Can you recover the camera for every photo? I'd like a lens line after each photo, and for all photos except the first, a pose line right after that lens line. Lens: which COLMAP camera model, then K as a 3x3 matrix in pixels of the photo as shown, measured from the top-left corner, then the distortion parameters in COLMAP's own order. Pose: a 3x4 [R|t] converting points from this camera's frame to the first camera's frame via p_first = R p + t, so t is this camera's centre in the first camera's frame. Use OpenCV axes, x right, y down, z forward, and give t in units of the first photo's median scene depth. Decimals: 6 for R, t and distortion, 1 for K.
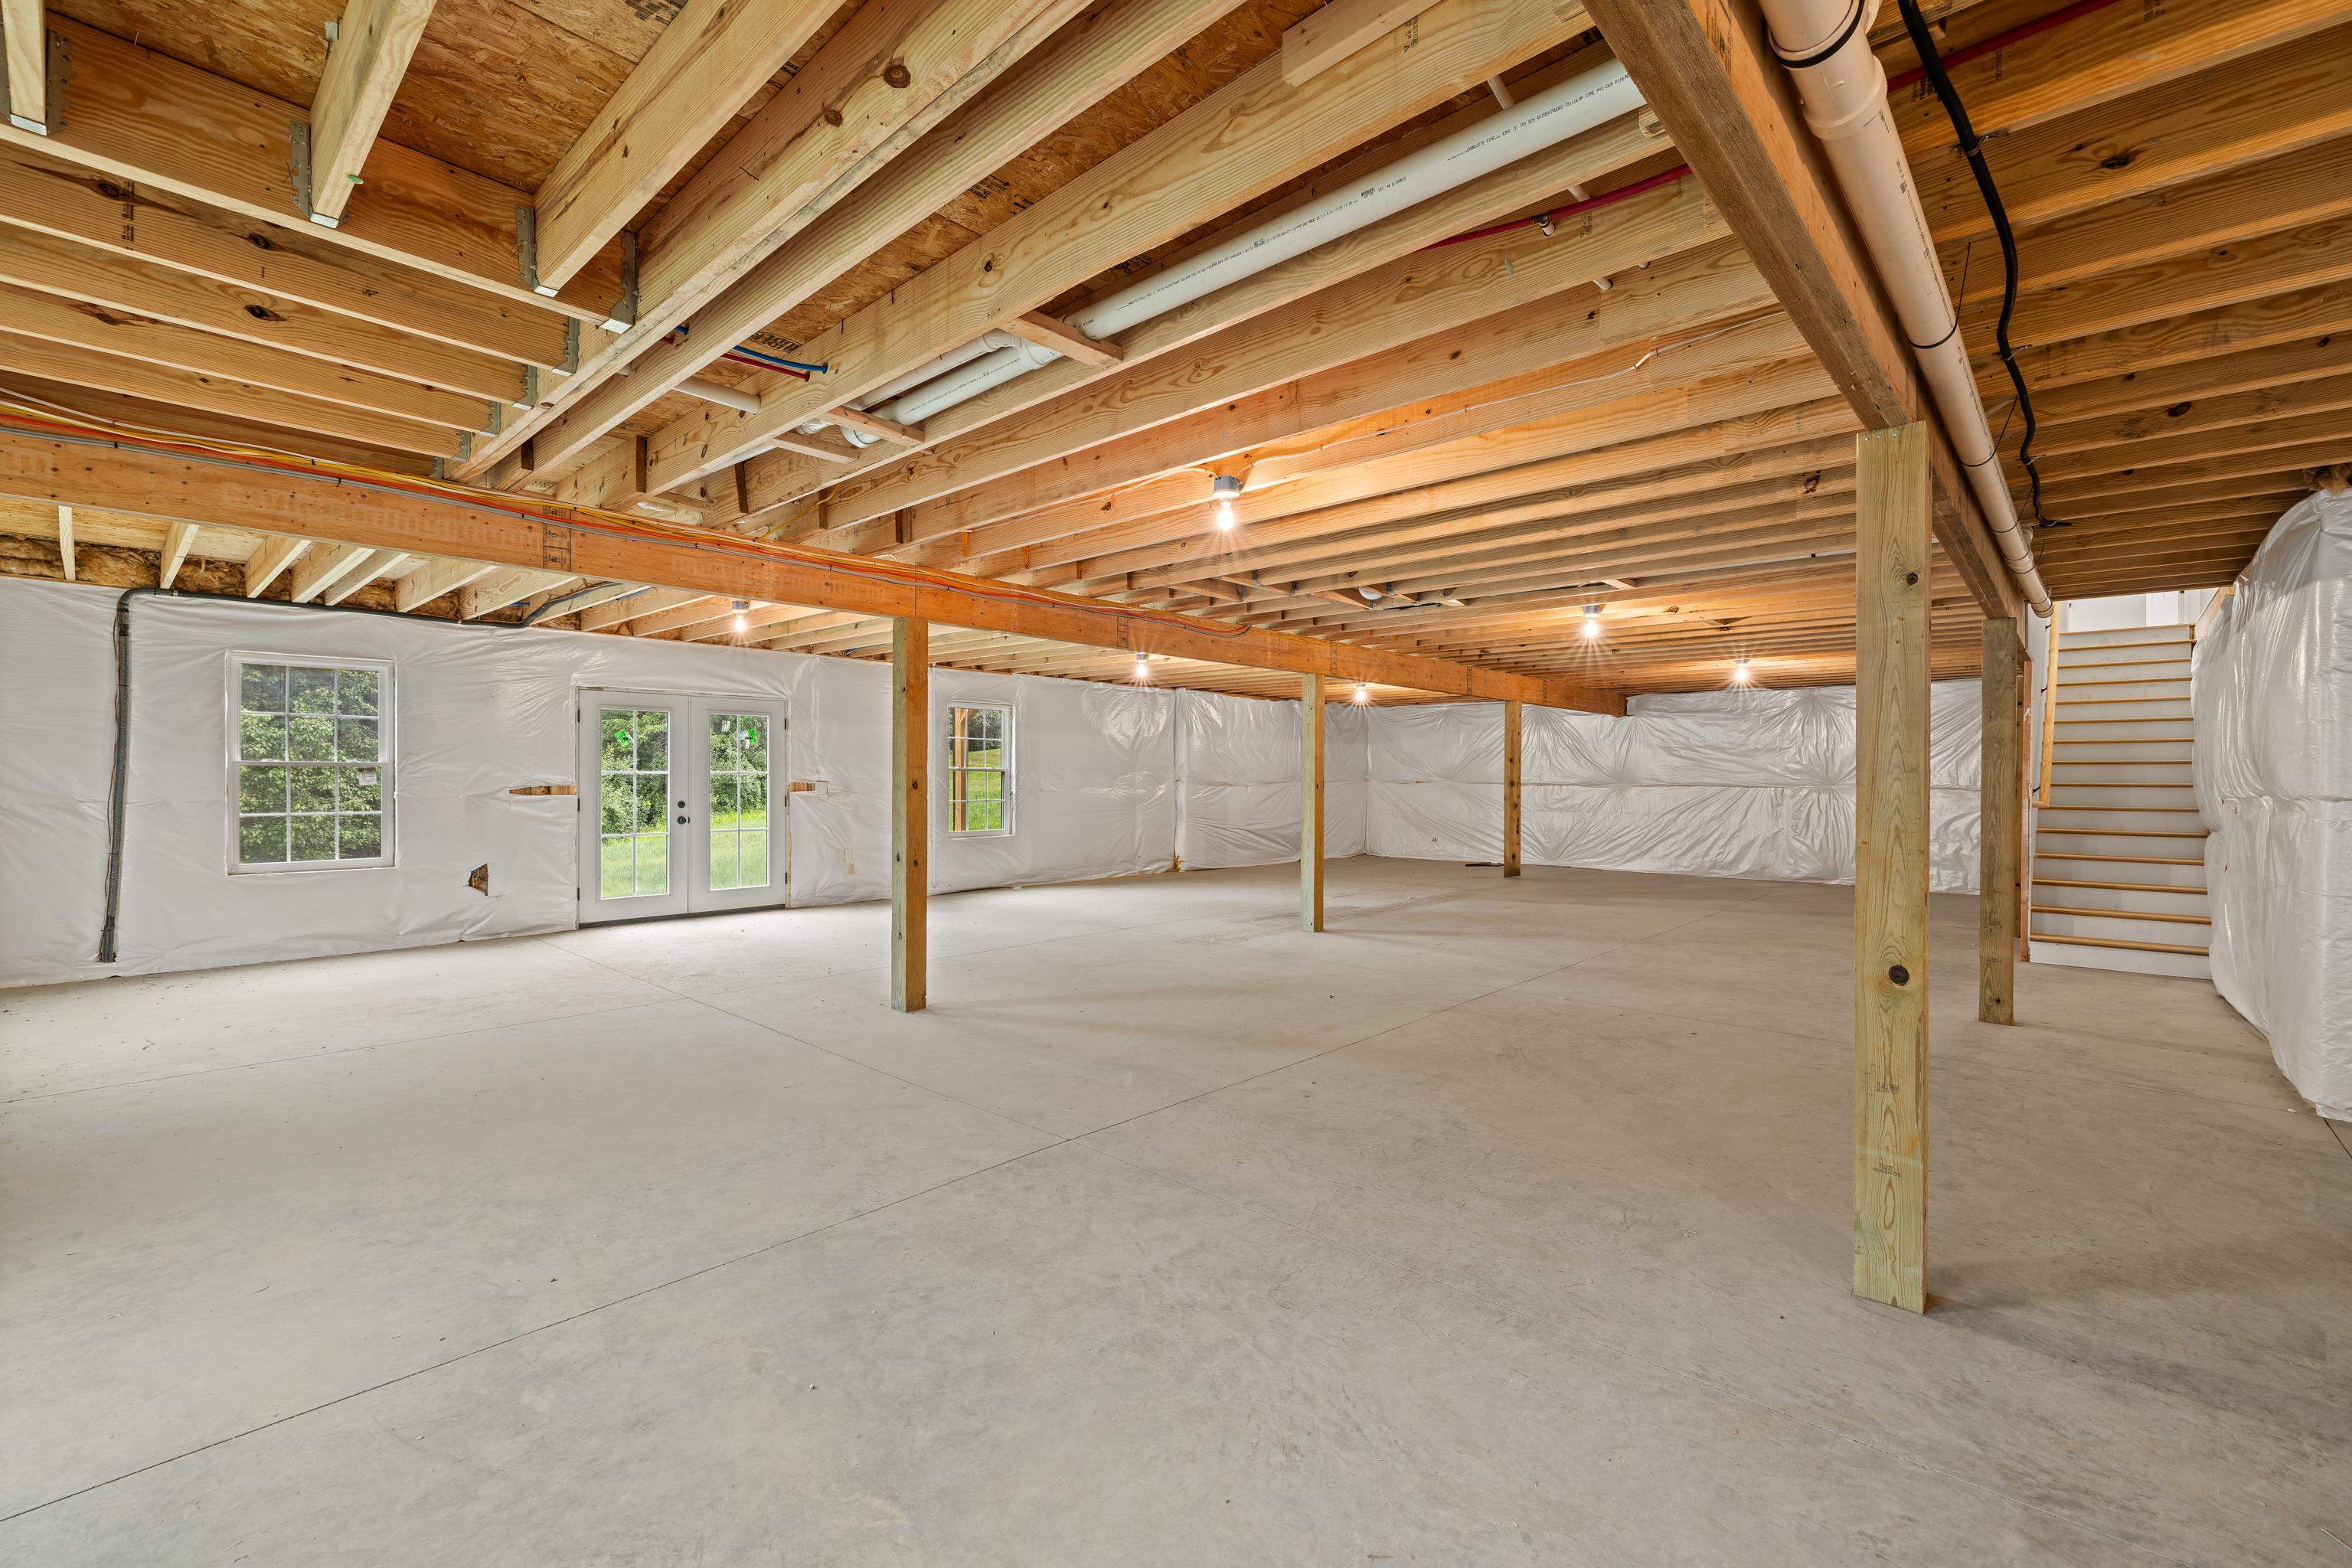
lens RADIAL K [[1004.8, 0, 1175.7], [0, 1004.8, 773.9], [0, 0, 1]] dist [0.001758, 0.000379]
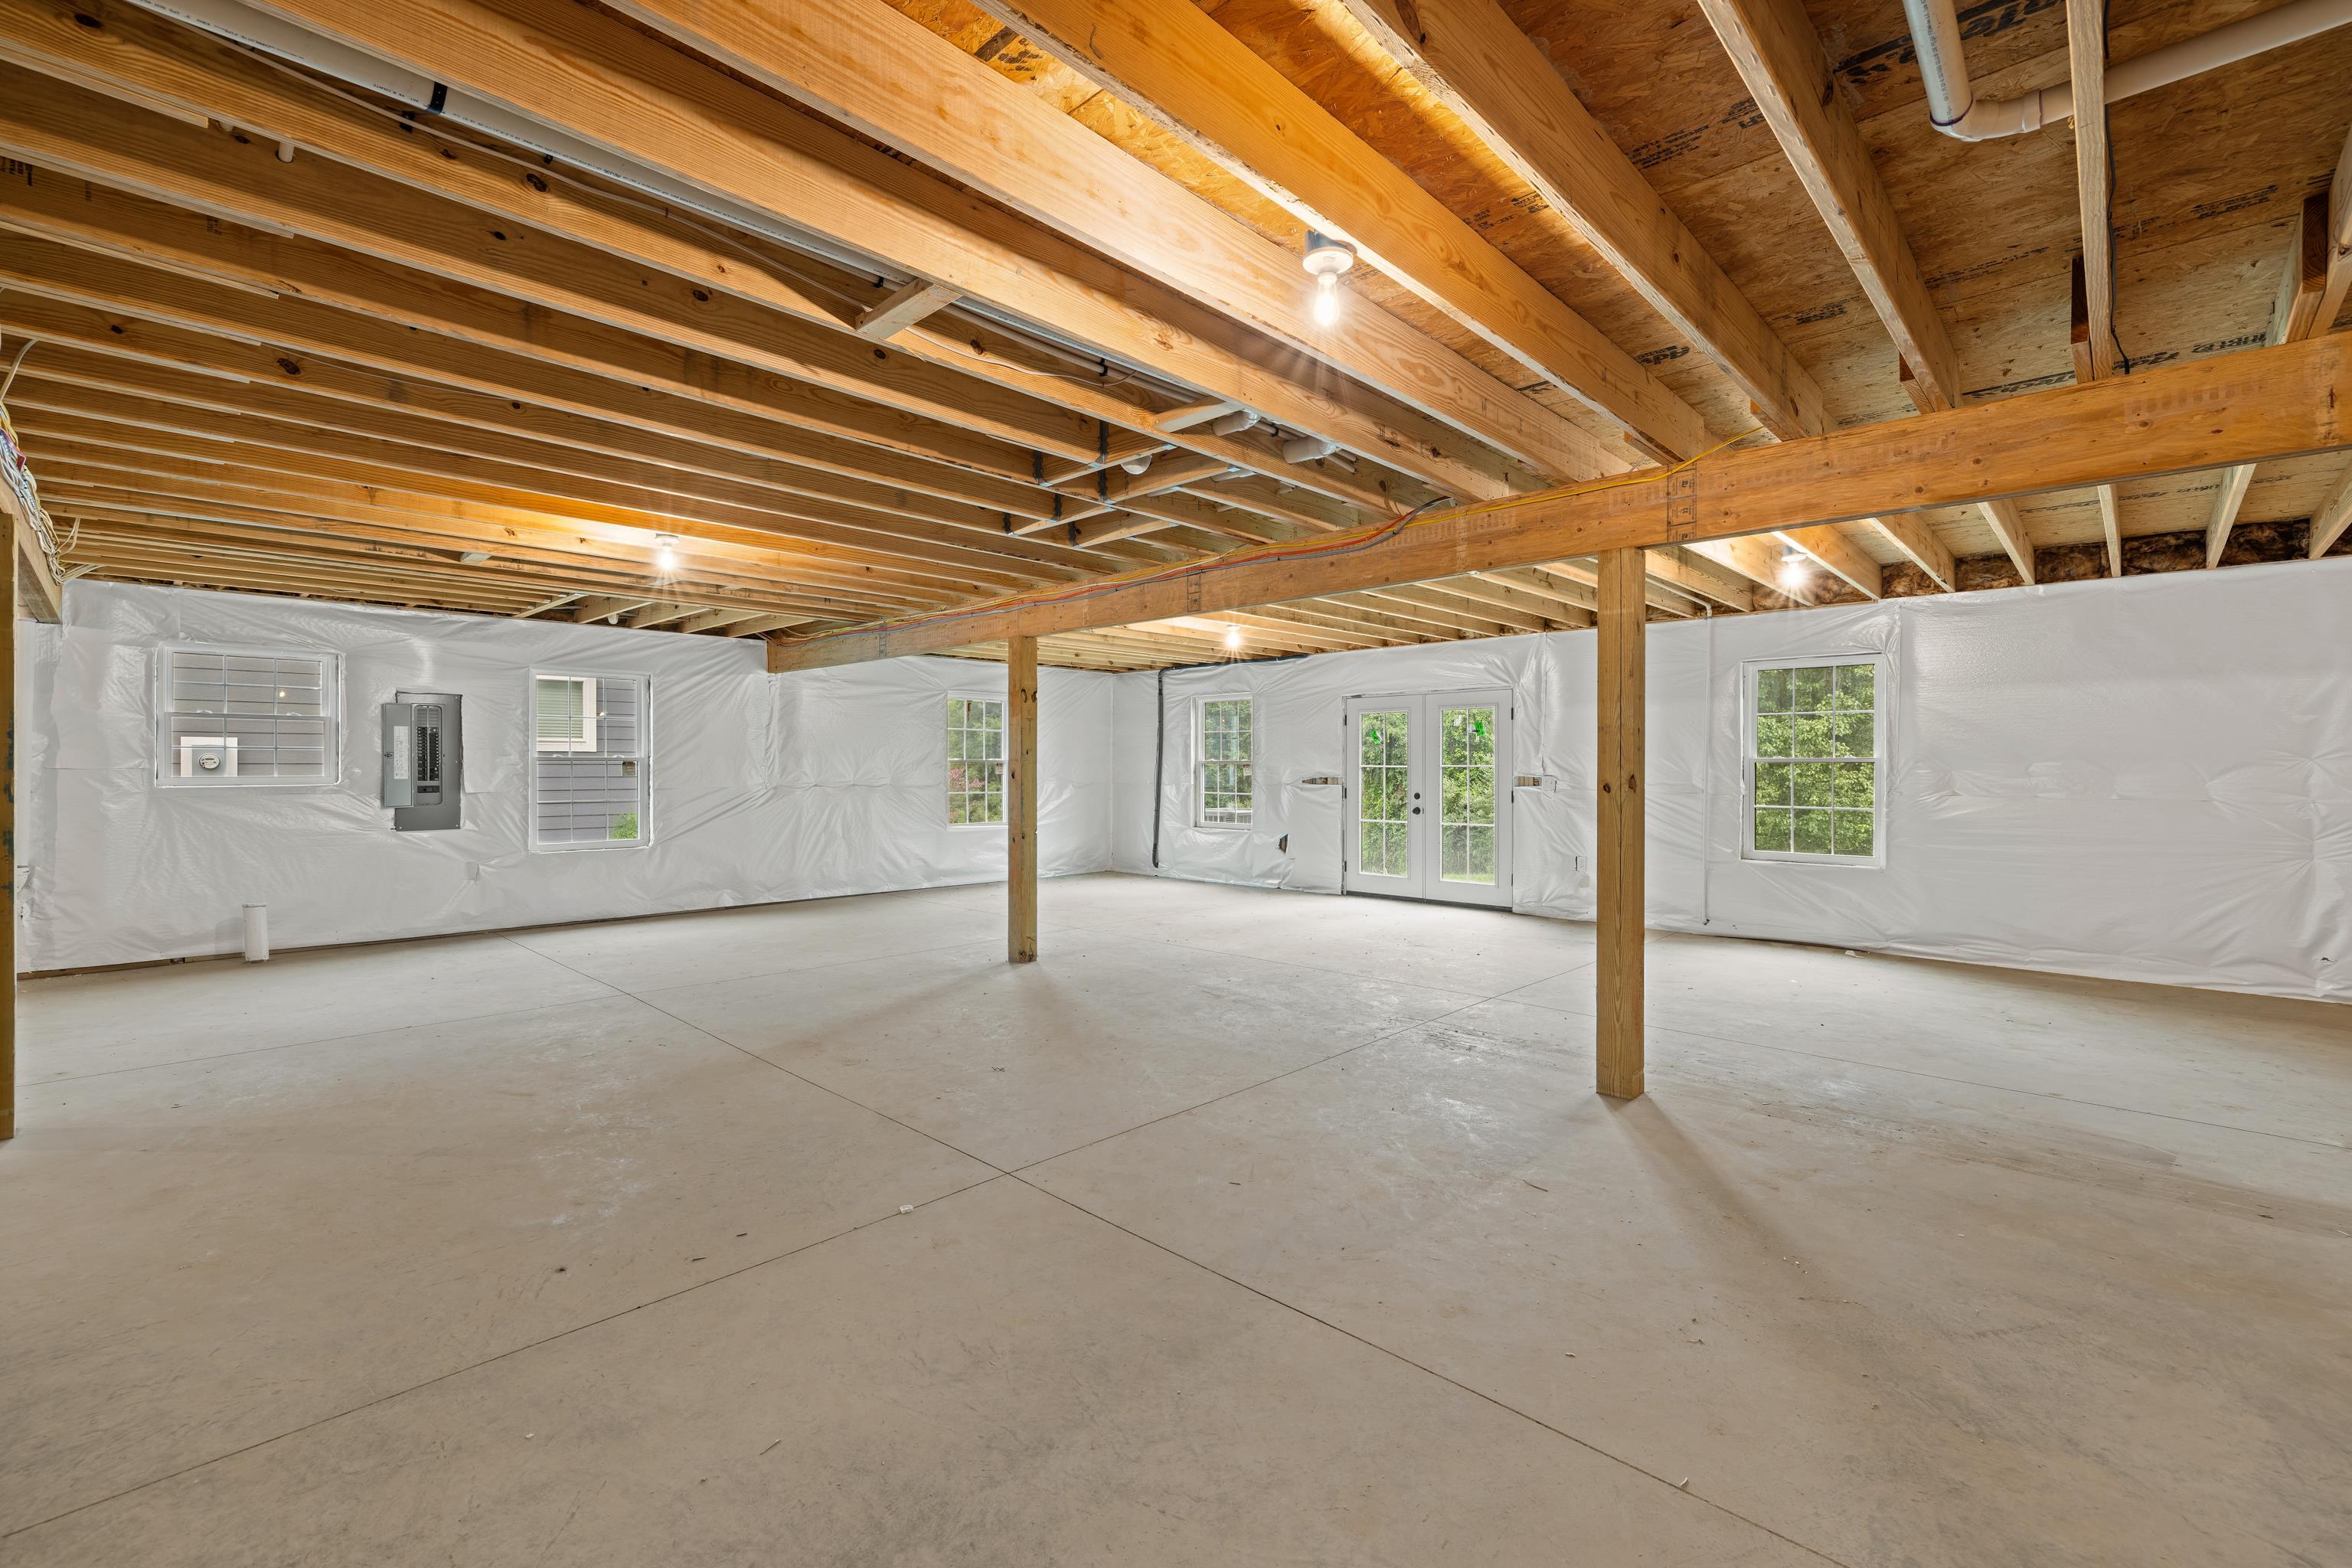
lens RADIAL K [[1004.8, 0, 1175.7], [0, 1004.8, 773.9], [0, 0, 1]] dist [0.001758, 0.000379]
pose [[-0.016291, 0.002270, -0.999865, 0.640073], [-0.002880, 0.999993, 0.002317, 0.005329], [0.999863, 0.002917, -0.016285, 0.822704]]
